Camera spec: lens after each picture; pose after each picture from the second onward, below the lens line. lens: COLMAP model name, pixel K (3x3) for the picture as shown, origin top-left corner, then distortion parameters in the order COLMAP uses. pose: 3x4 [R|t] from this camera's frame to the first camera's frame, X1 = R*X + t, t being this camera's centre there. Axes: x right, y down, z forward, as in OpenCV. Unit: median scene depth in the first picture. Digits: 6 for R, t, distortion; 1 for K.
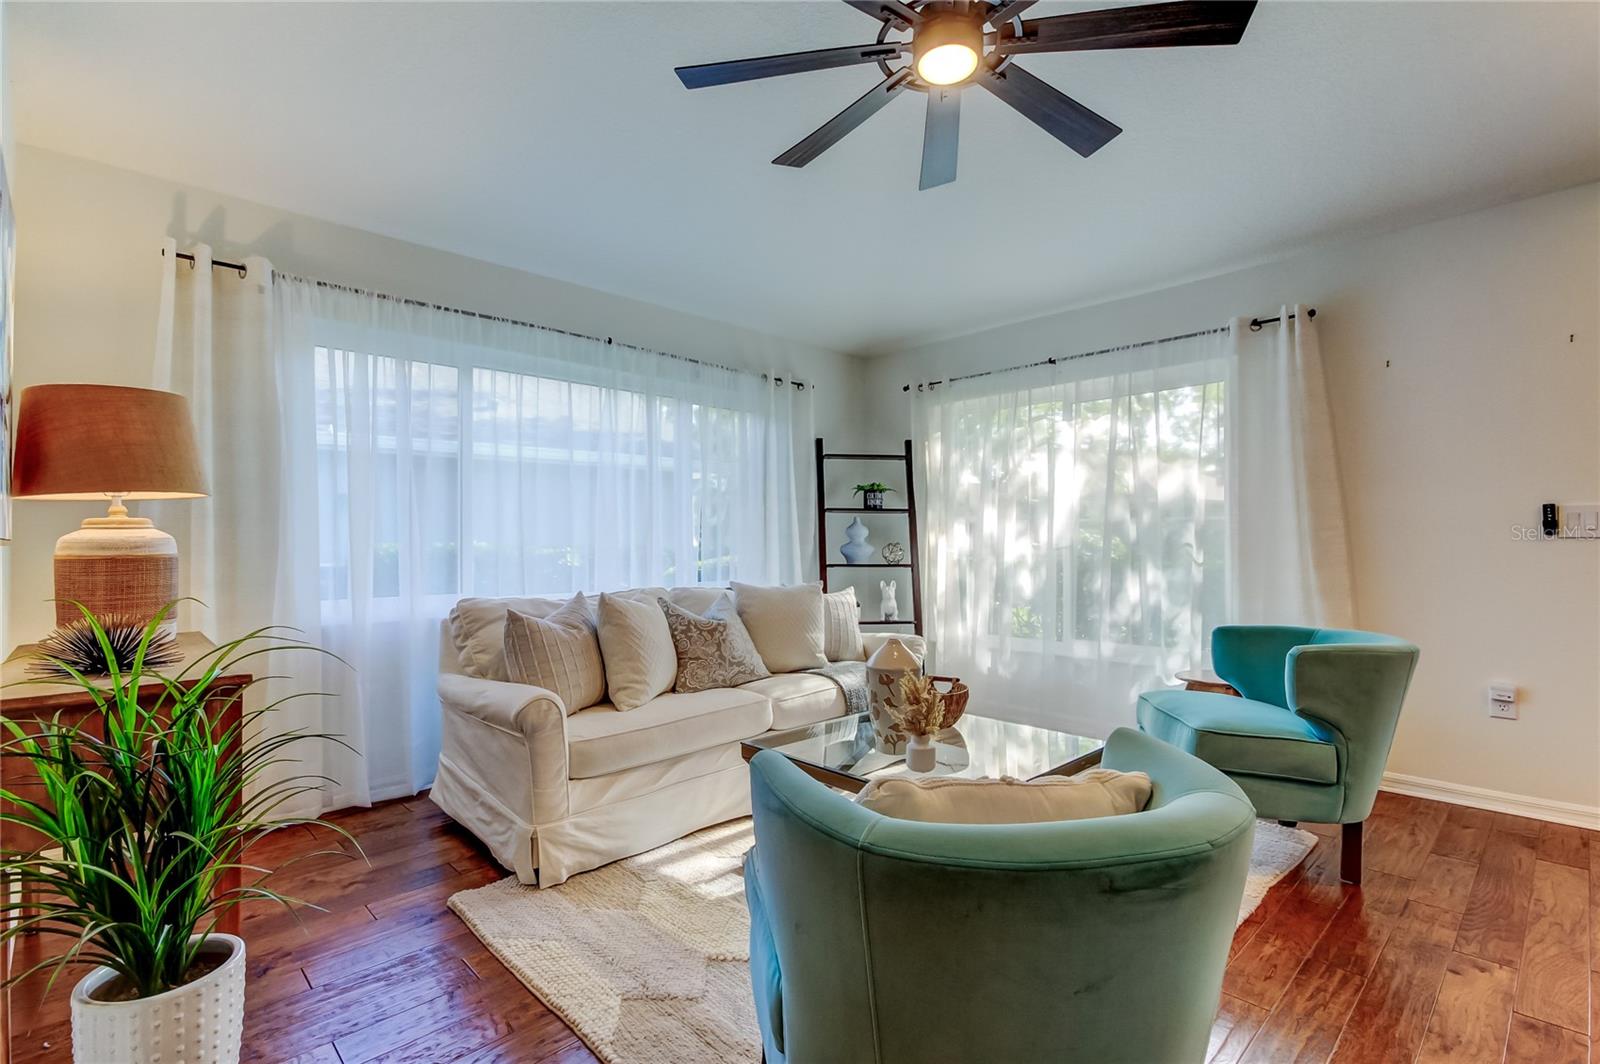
lens RADIAL K [[747.5, 0, 802.3], [0, 747.5, 536.4], [0, 0, 1]] dist [0.017025, -0.002441]
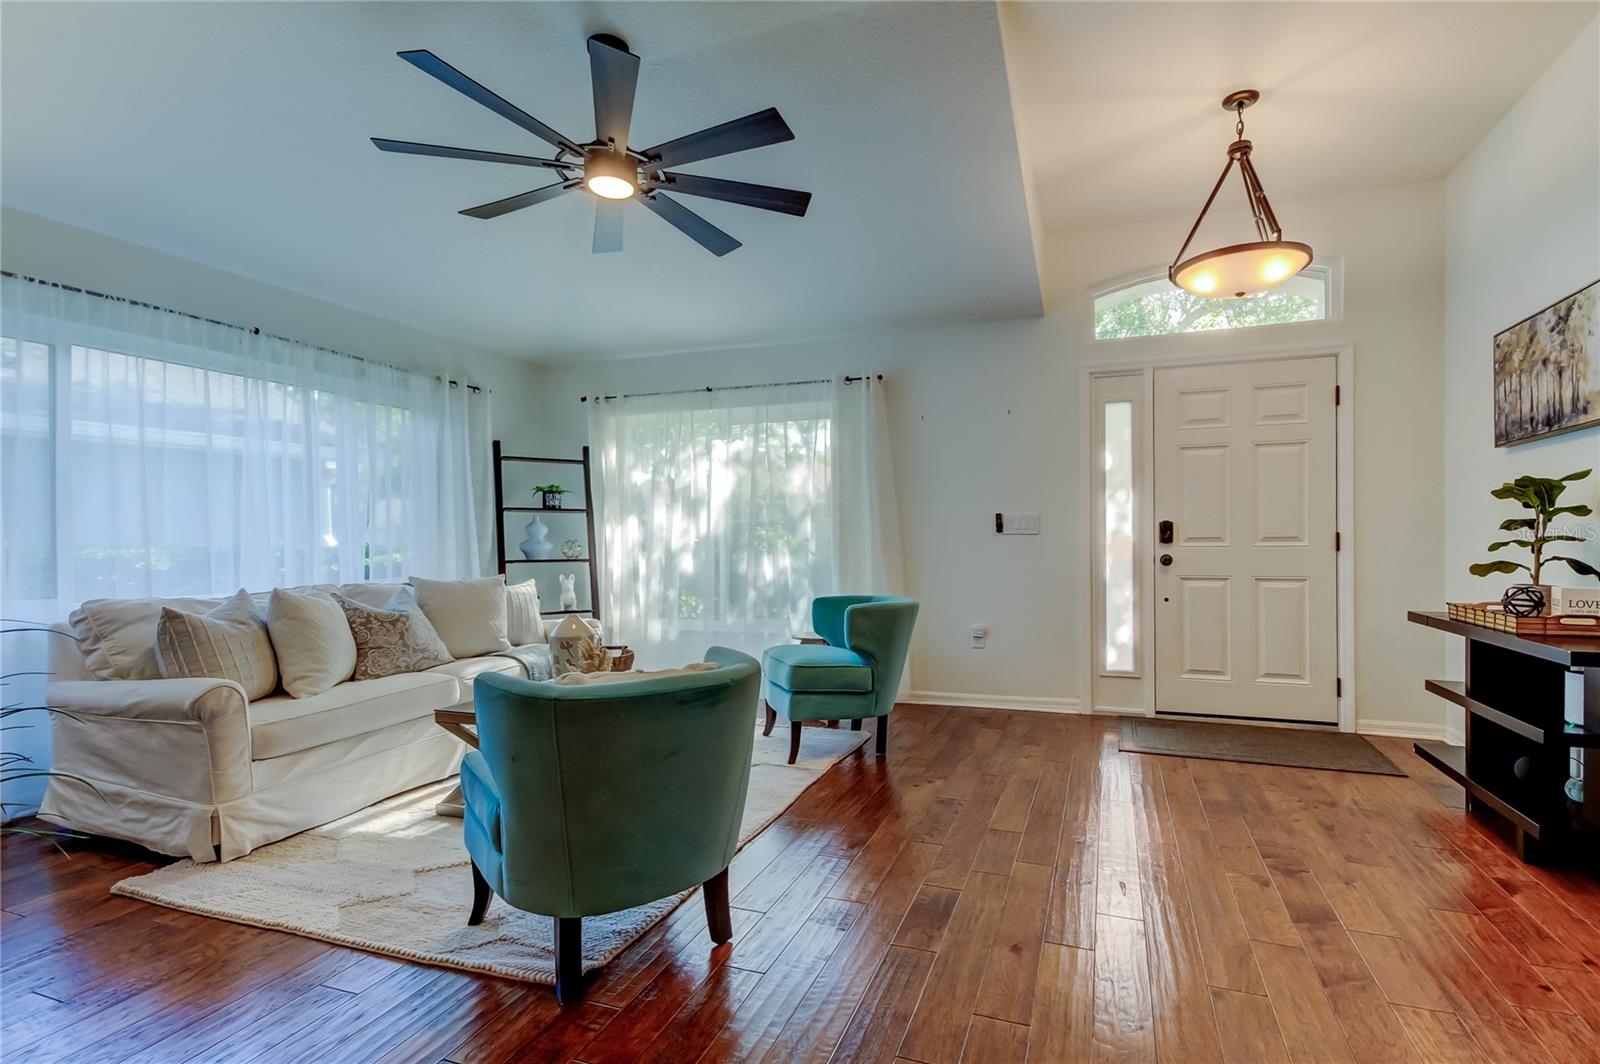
lens RADIAL K [[747.5, 0, 846.7], [0, 747.5, 541.1], [0, 0, 1]] dist [0.017025, -0.002441]
pose [[0.890474, -0.005662, 0.455000, -0.033604], [0.001202, 0.999948, 0.010091, -0.000058], [-0.455033, -0.008438, 0.890434, -0.278111]]
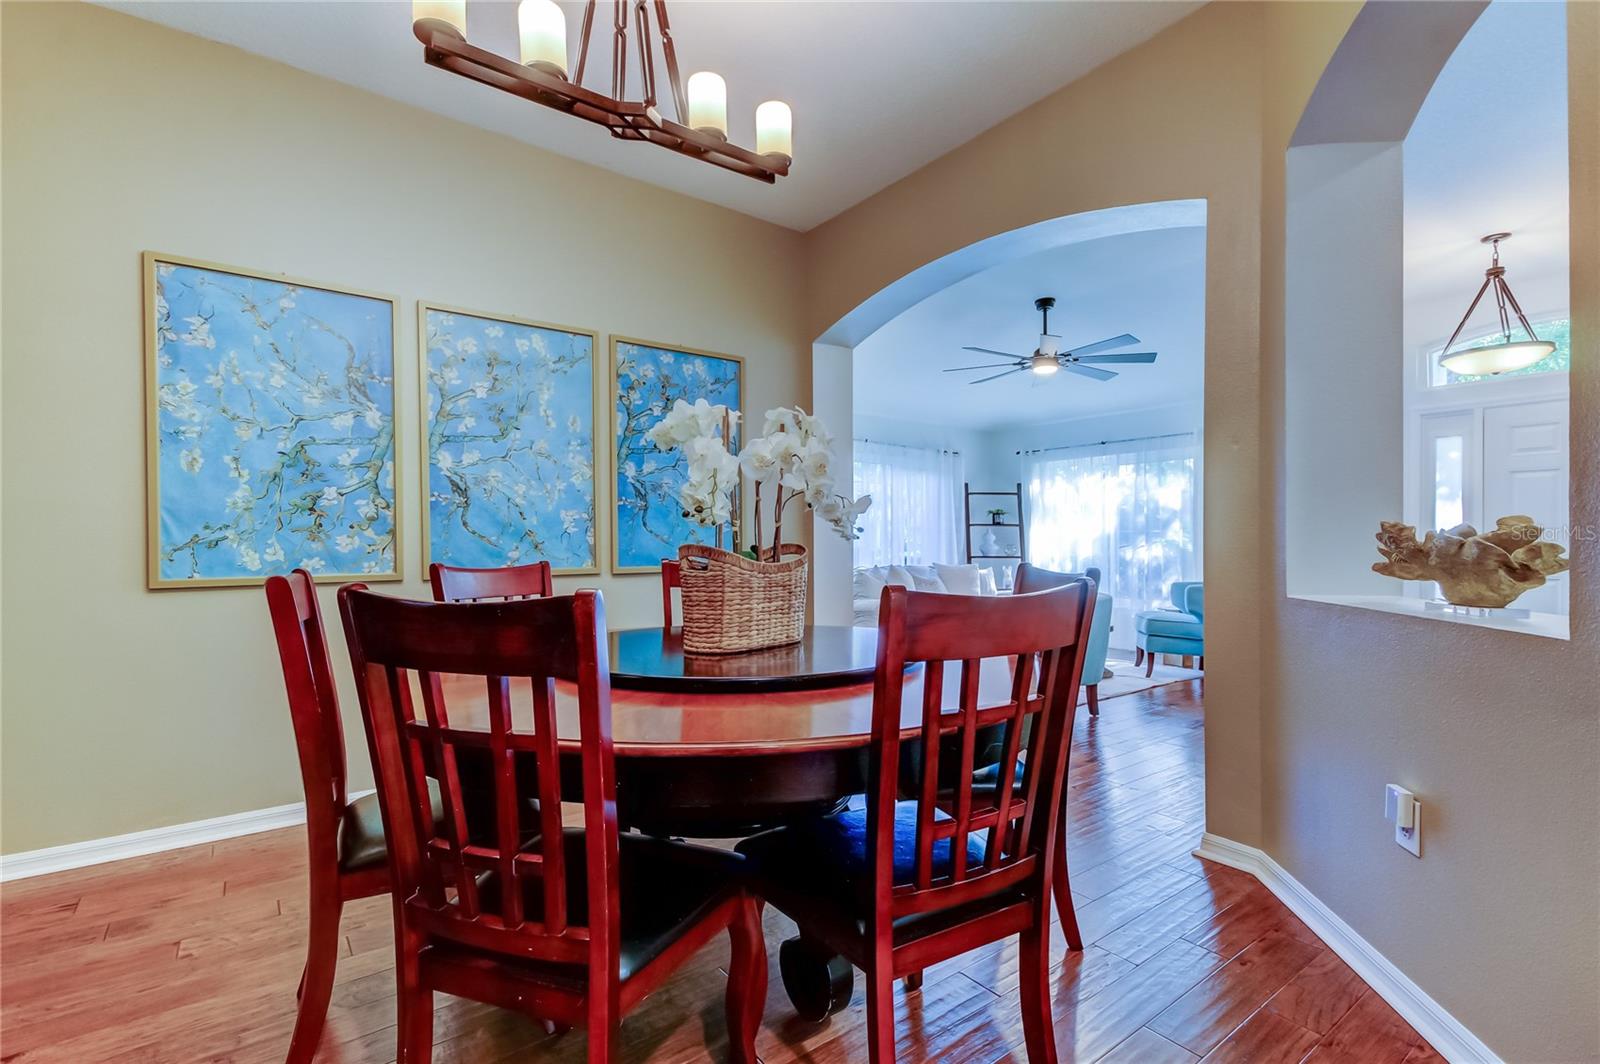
lens RADIAL K [[747.5, 0, 804.9], [0, 747.5, 540.7], [0, 0, 1]] dist [0.017025, -0.002441]
pose [[0.993884, 0.003670, -0.110366, -0.263288], [-0.003352, 0.999990, 0.003070, -0.004138], [0.110376, -0.002681, 0.993886, -1.272512]]
